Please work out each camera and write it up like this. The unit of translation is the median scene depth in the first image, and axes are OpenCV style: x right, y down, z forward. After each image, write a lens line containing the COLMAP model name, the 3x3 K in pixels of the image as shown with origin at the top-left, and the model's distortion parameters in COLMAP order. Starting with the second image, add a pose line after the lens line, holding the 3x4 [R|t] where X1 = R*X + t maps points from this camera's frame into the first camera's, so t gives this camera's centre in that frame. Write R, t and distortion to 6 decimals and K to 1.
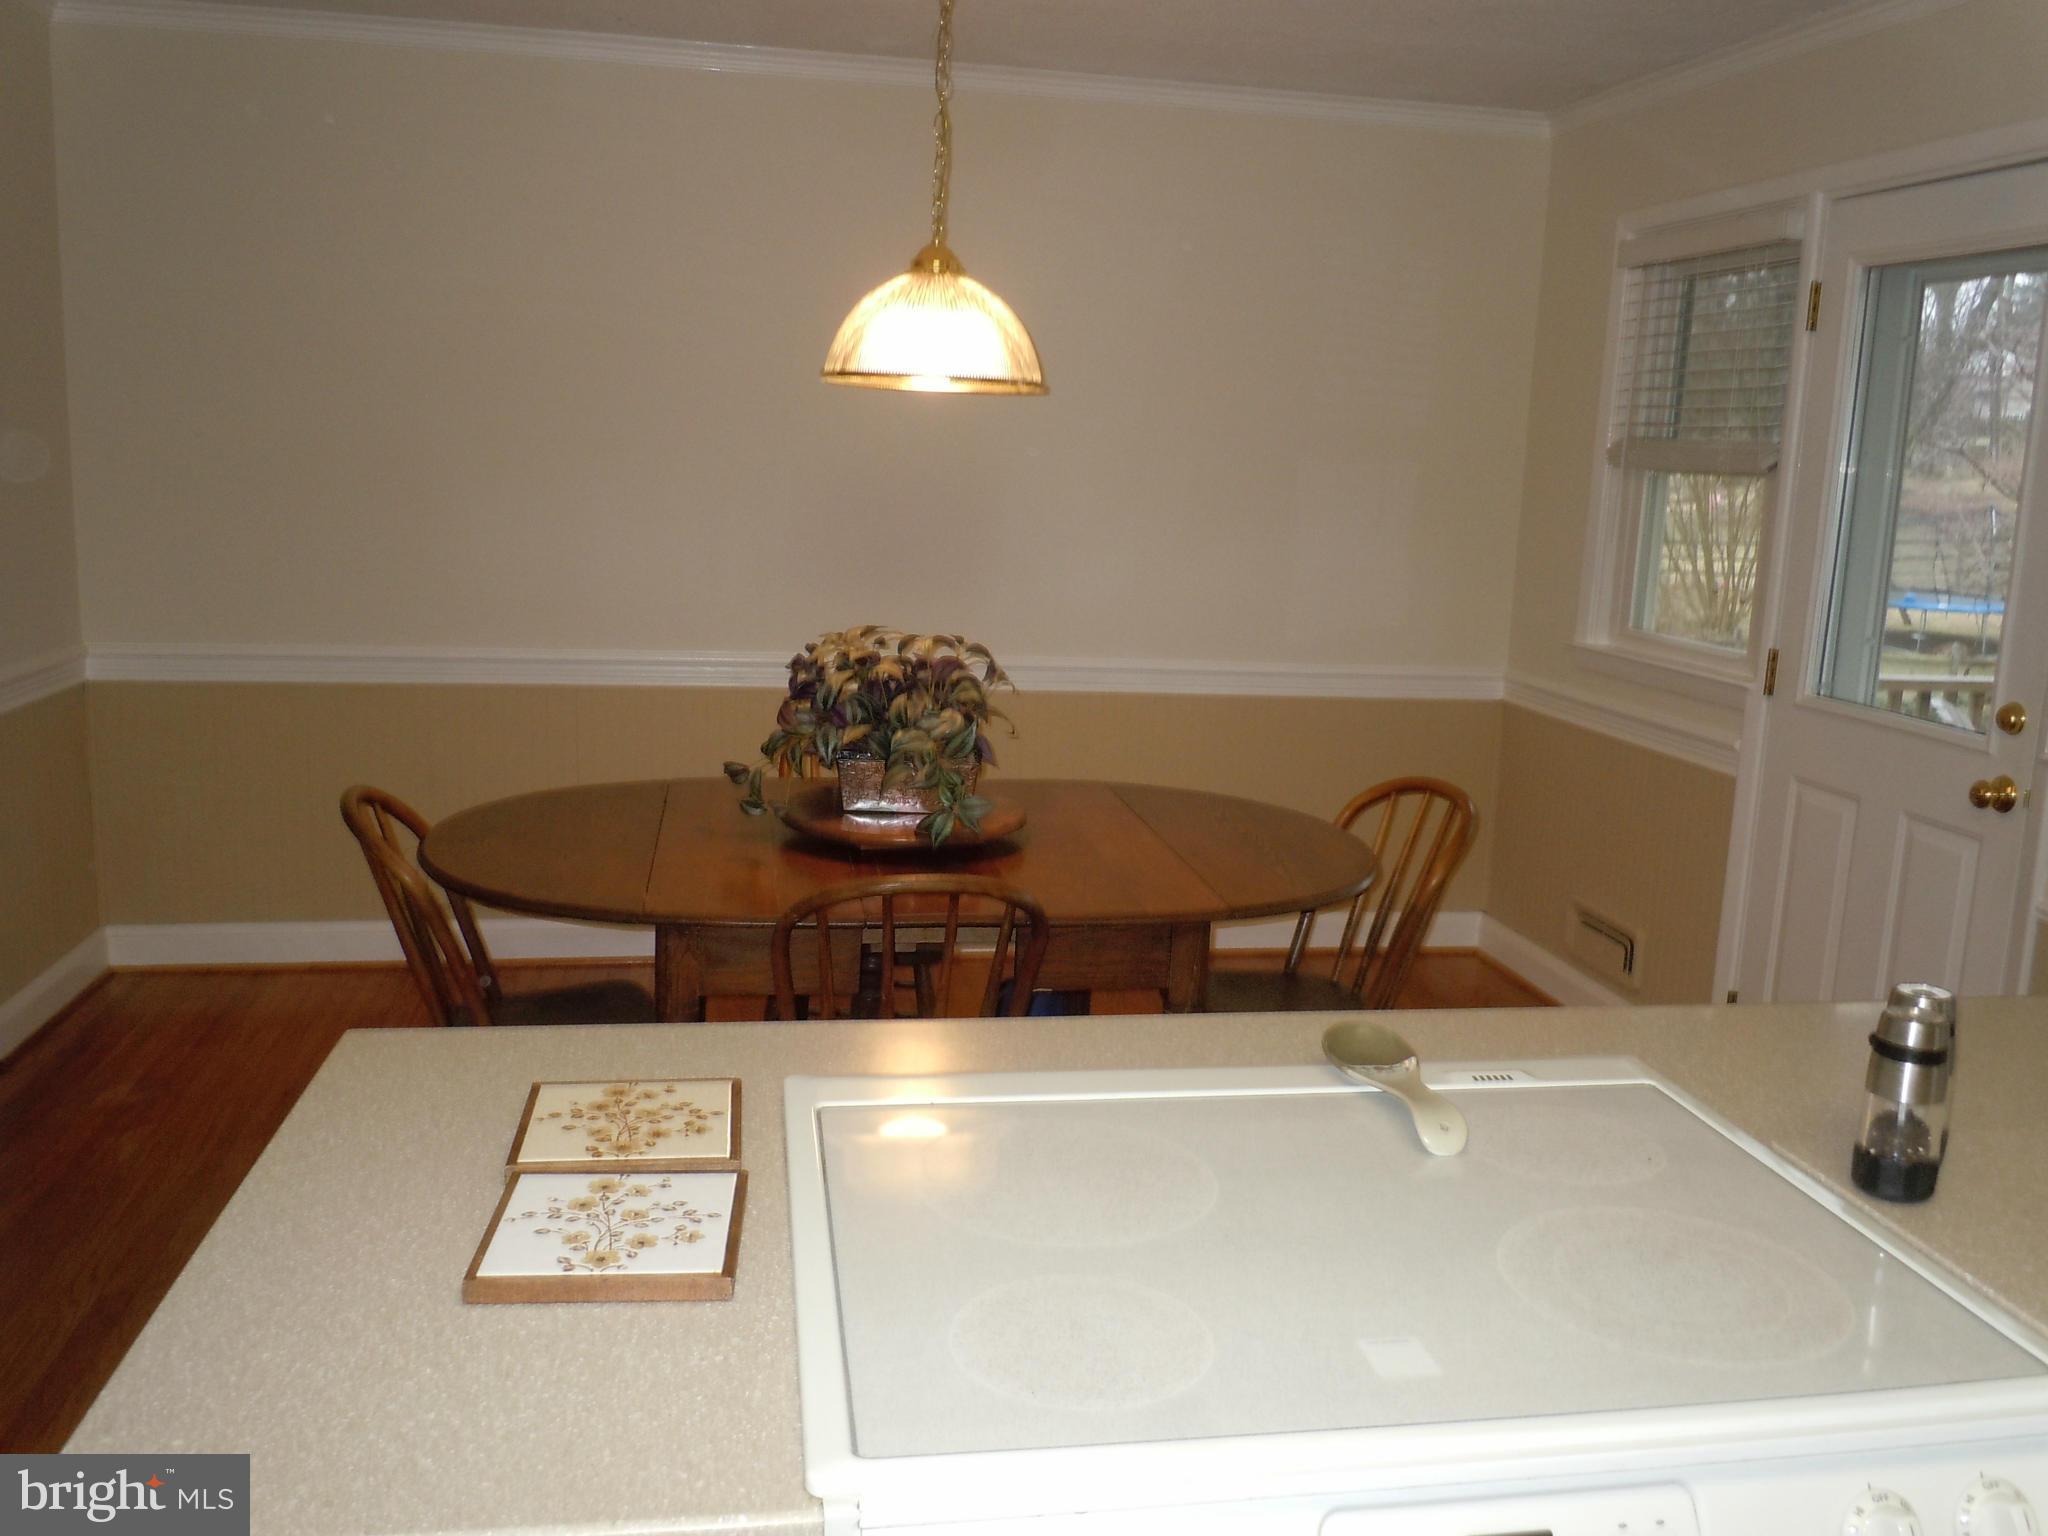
lens RADIAL K [[1695.7, 0, 1036.2], [0, 1695.7, 765.4], [0, 0, 1]] dist [0.008657, -0.054847]
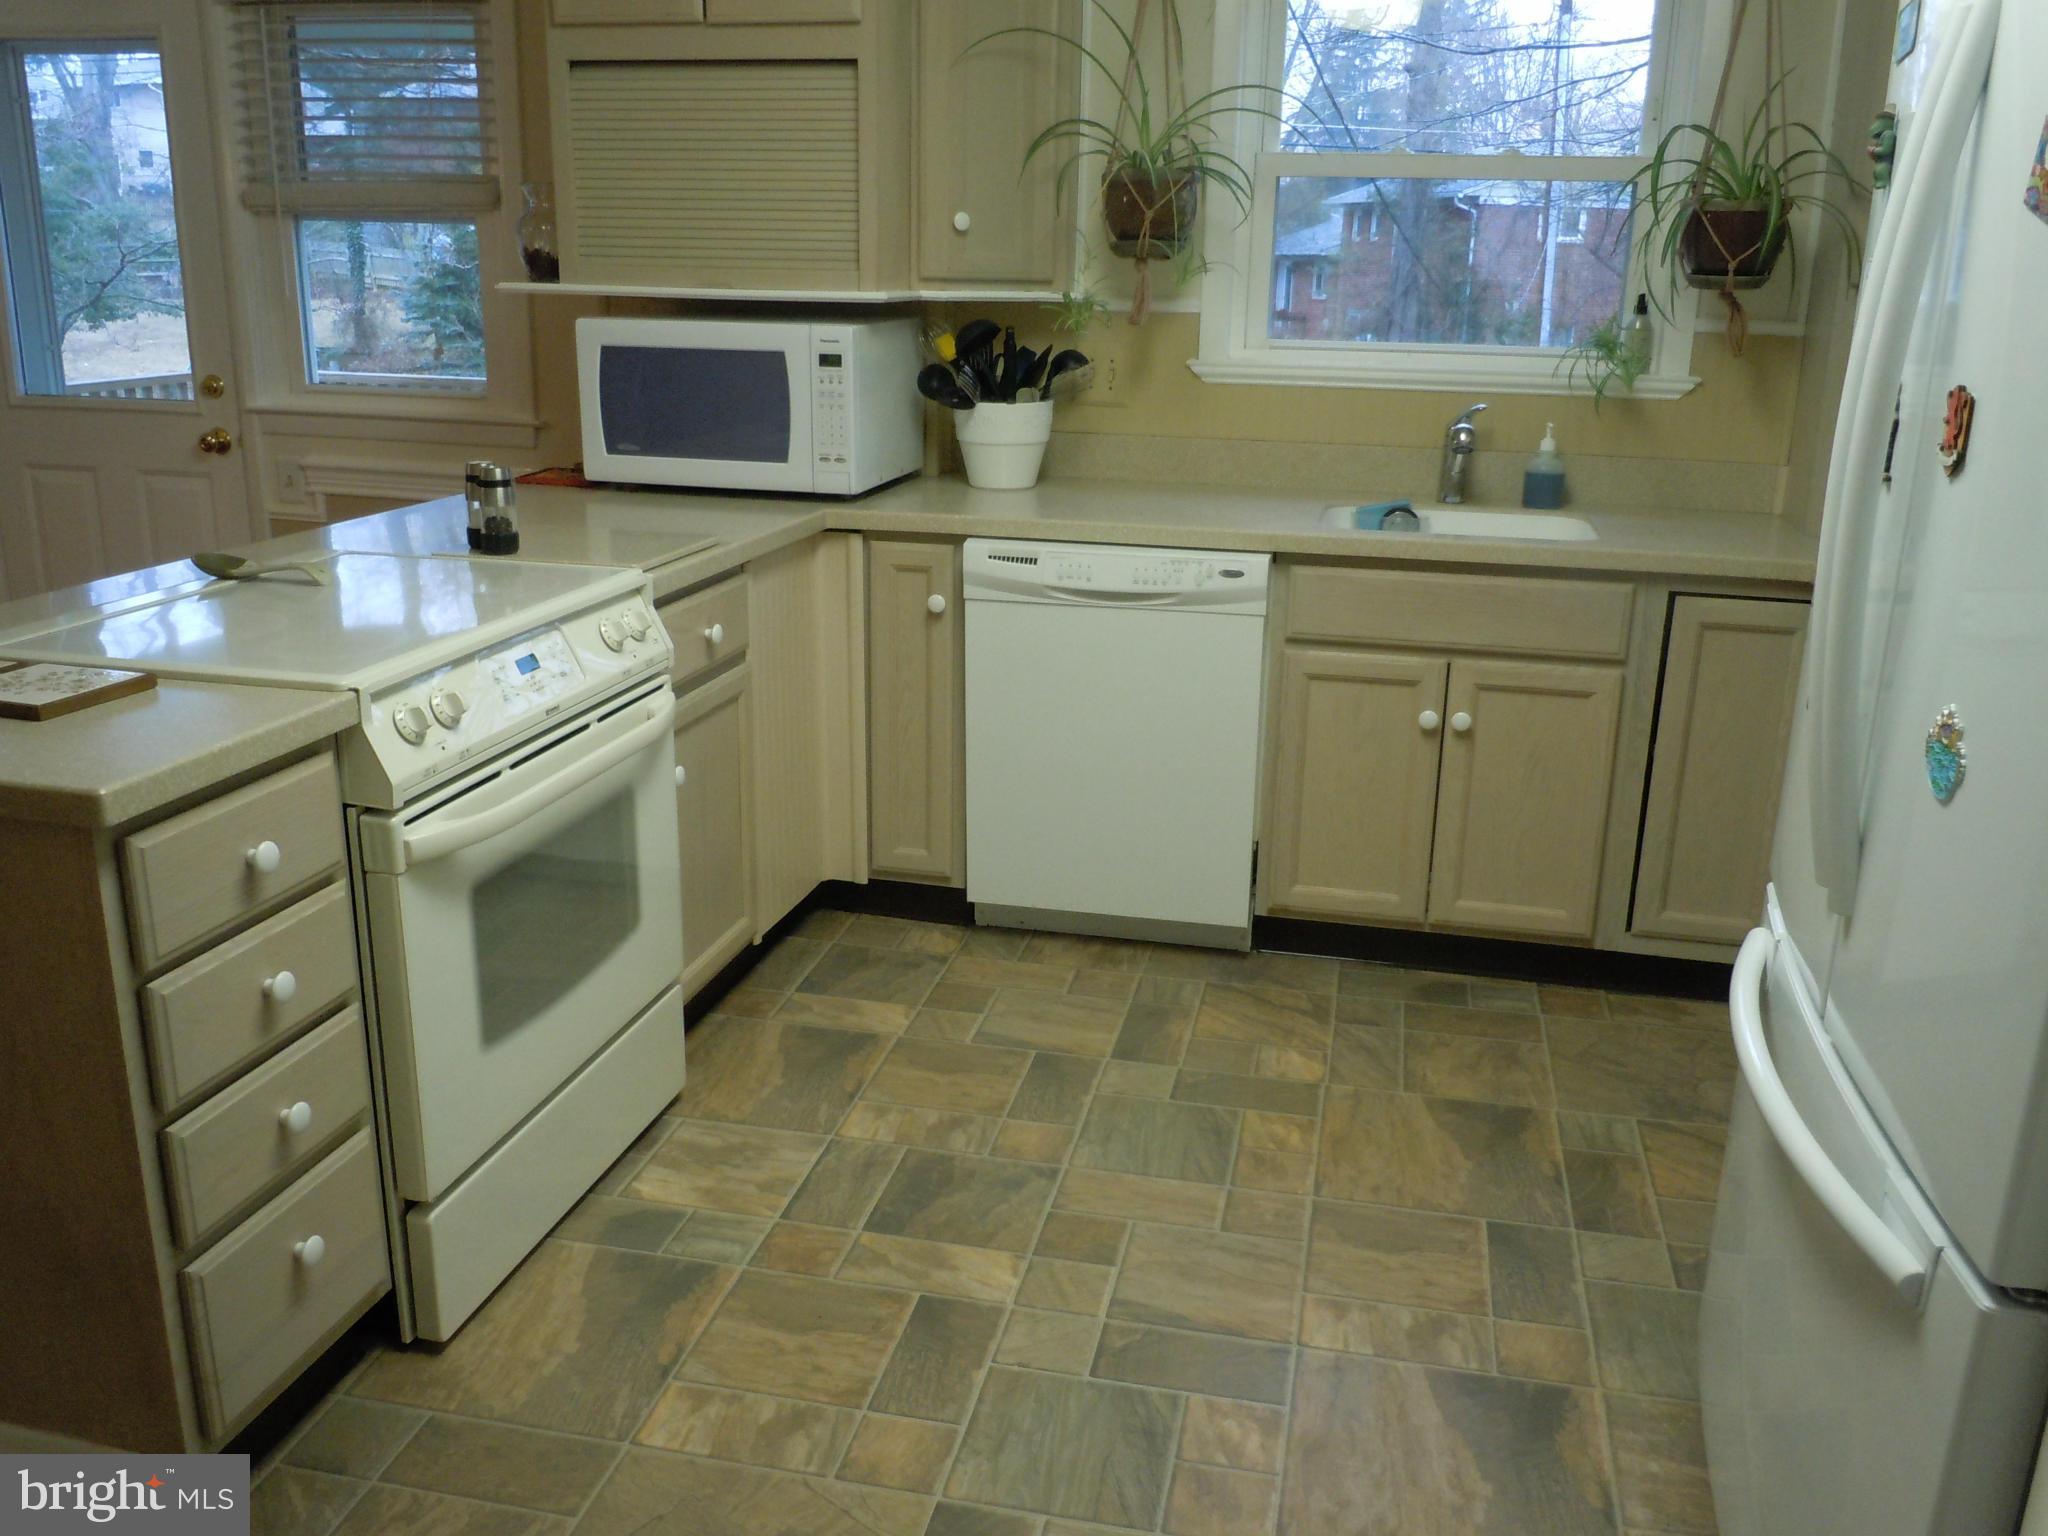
lens RADIAL K [[1695.7, 0, 1036.2], [0, 1695.7, 765.4], [0, 0, 1]] dist [0.008657, -0.054847]
pose [[0.382222, -0.297083, 0.875013, -0.421847], [0.164147, 0.953681, 0.252089, 0.027069], [-0.909374, 0.047277, 0.413283, -0.176490]]
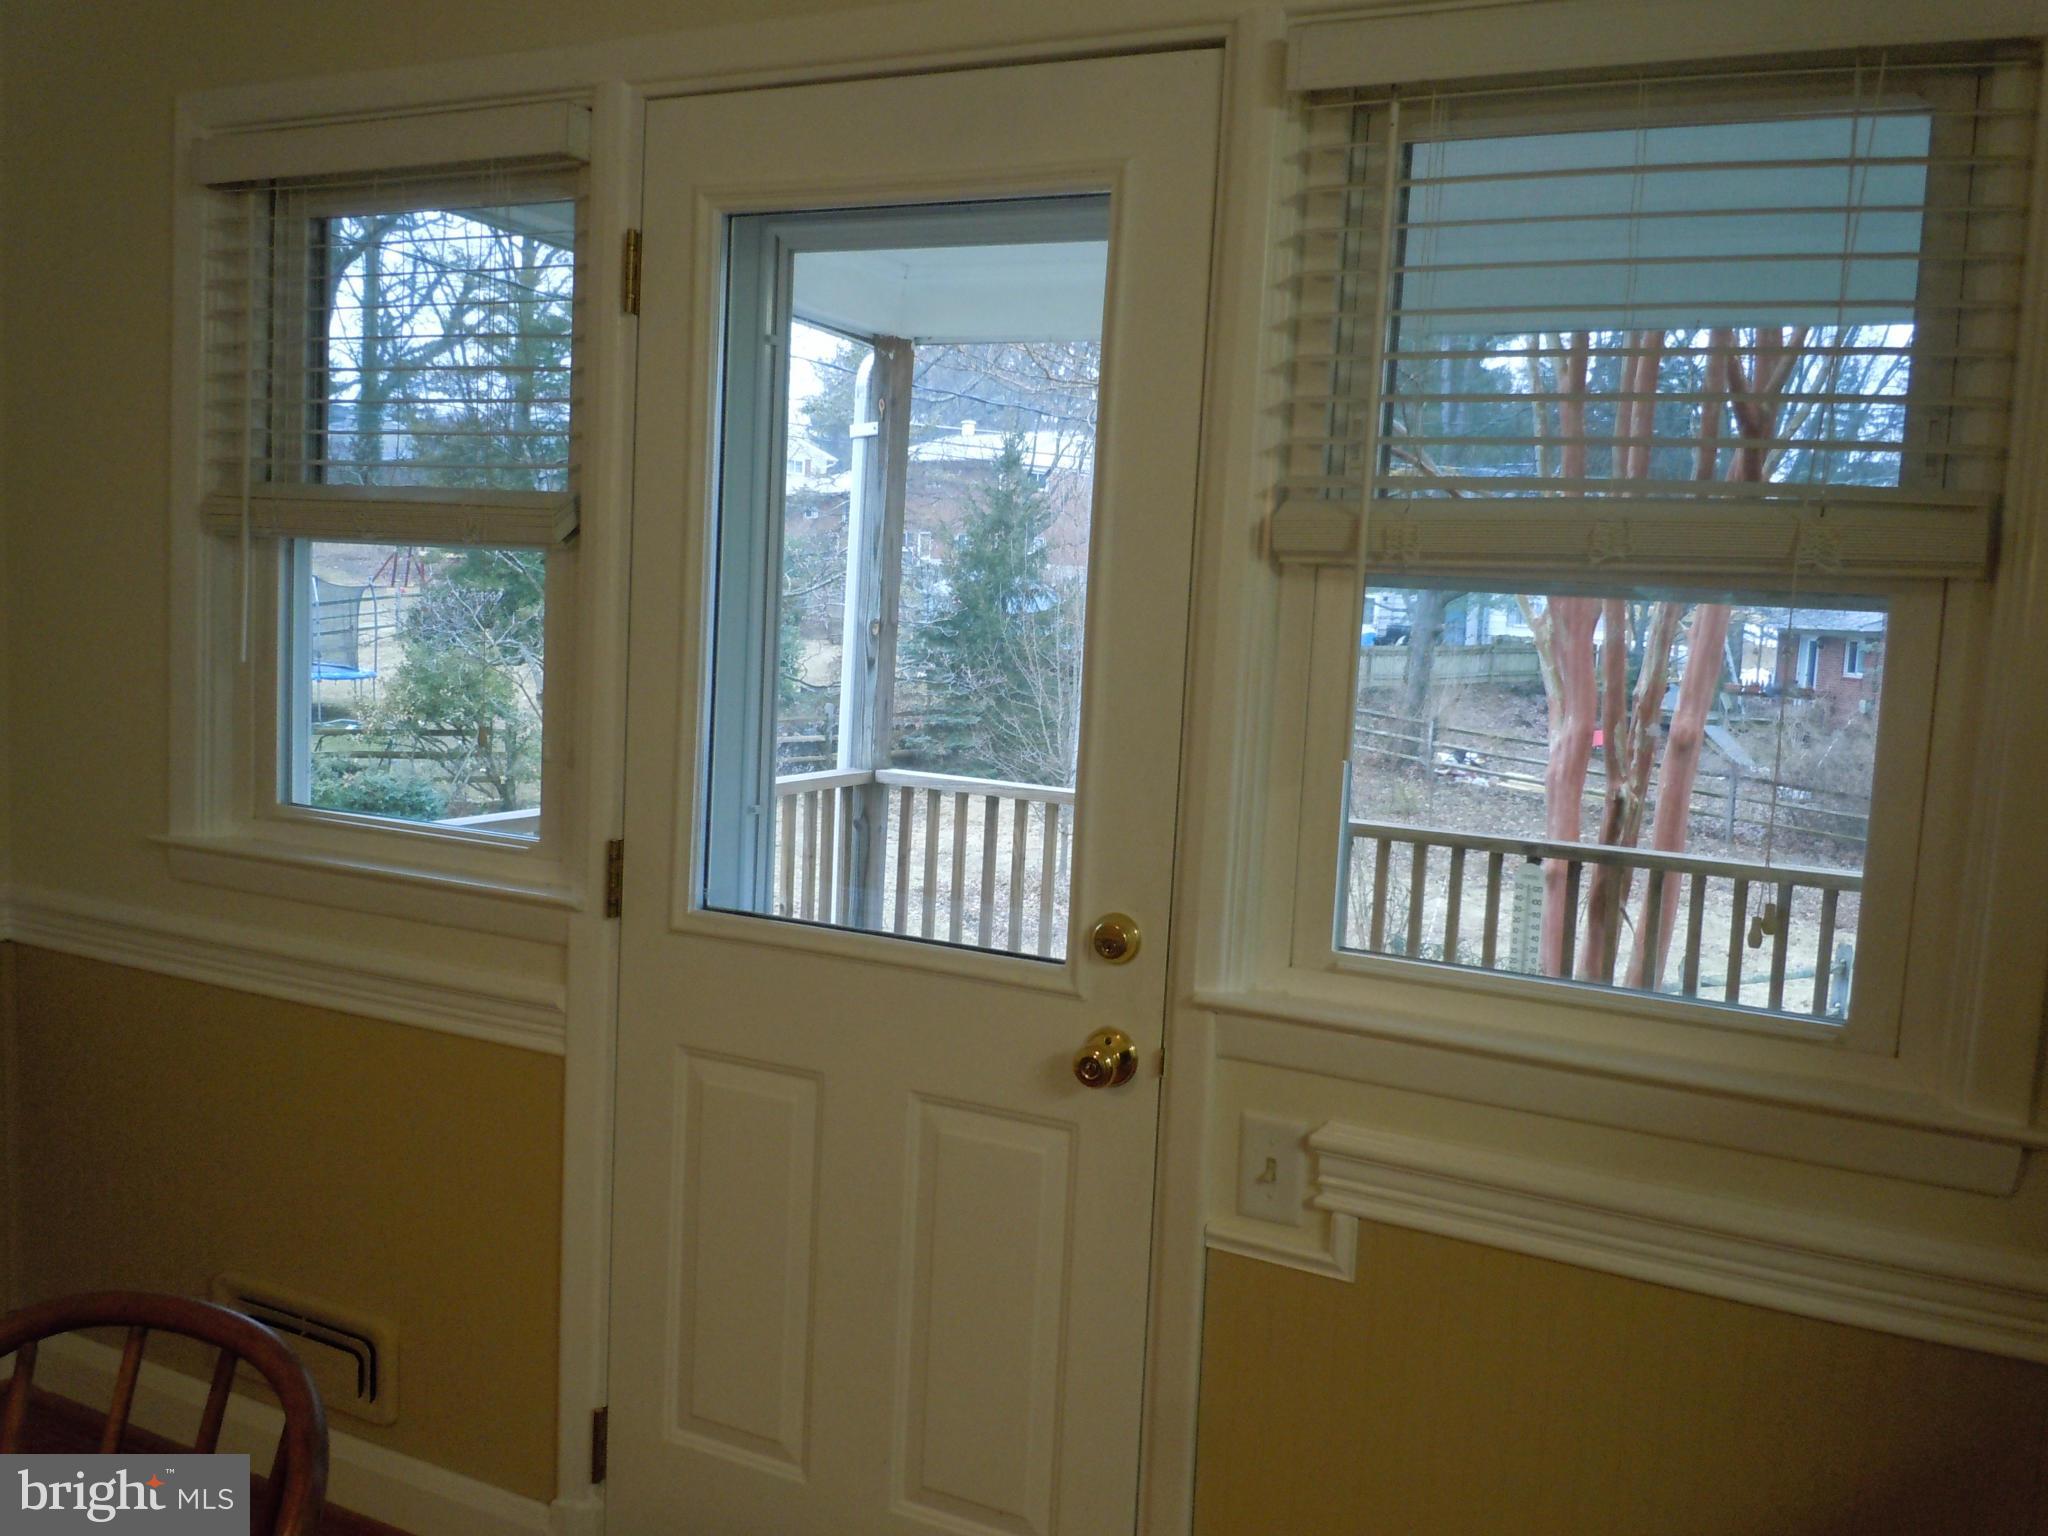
lens RADIAL K [[1695.7, 0, 1036.2], [0, 1695.7, 765.4], [0, 0, 1]] dist [0.008657, -0.054847]
pose [[0.594227, -0.091045, 0.799128, 0.047998], [0.122575, 0.992218, 0.021898, -0.091612], [-0.794903, 0.084941, 0.600762, 0.531991]]
